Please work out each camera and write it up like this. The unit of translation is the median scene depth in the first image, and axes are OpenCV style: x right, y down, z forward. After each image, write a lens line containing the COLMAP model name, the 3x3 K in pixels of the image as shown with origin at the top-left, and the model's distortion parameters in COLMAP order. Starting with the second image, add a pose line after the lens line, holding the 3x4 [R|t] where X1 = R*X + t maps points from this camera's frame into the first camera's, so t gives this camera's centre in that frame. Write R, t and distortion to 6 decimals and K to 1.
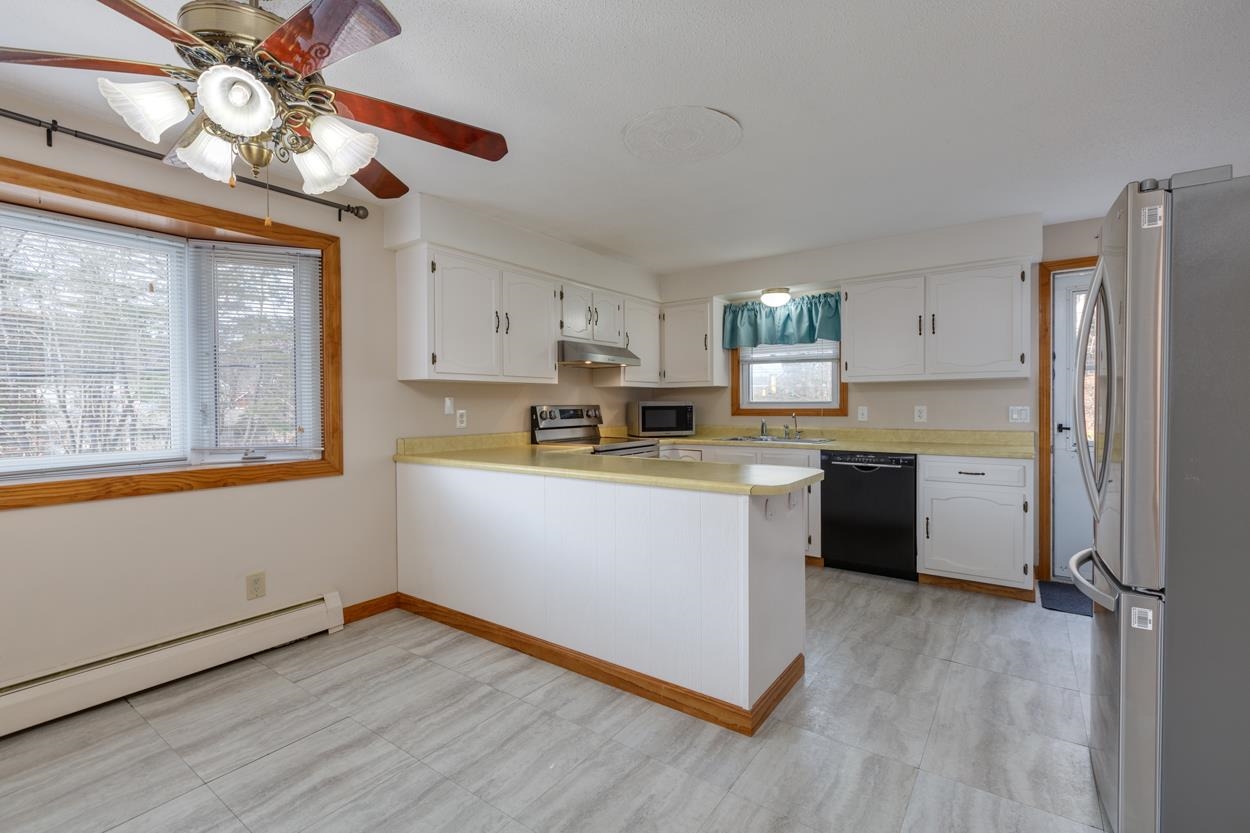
lens RADIAL K [[553.3, 0, 625.6], [0, 553.3, 410.2], [0, 0, 1]] dist [0.003962, 0.000334]
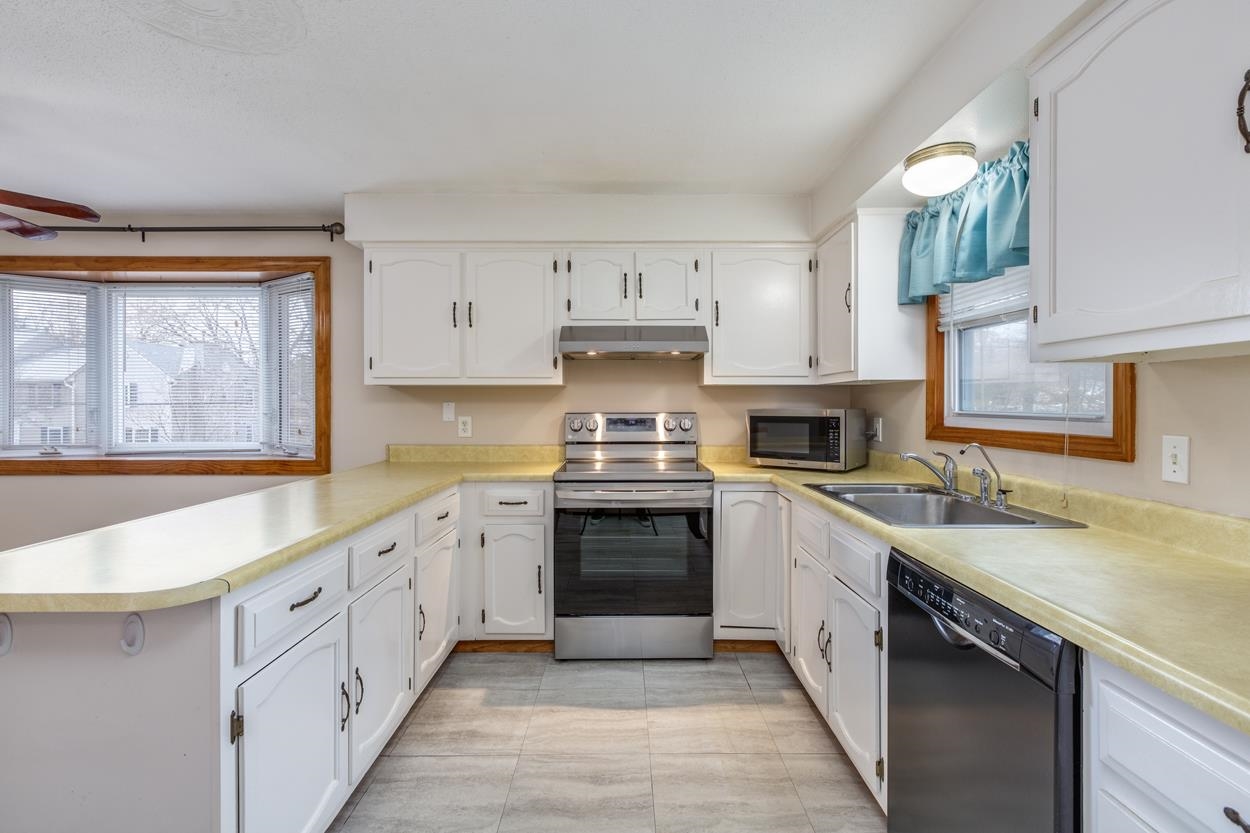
lens RADIAL K [[562.5, 0, 626.7], [0, 562.5, 404.8], [0, 0, 1]] dist [0.000139, 0.000188]
pose [[0.594913, 0.007584, -0.803754, 0.515729], [-0.012534, 0.999921, 0.000159, -0.020396], [0.803692, 0.009980, 0.594962, 0.582938]]
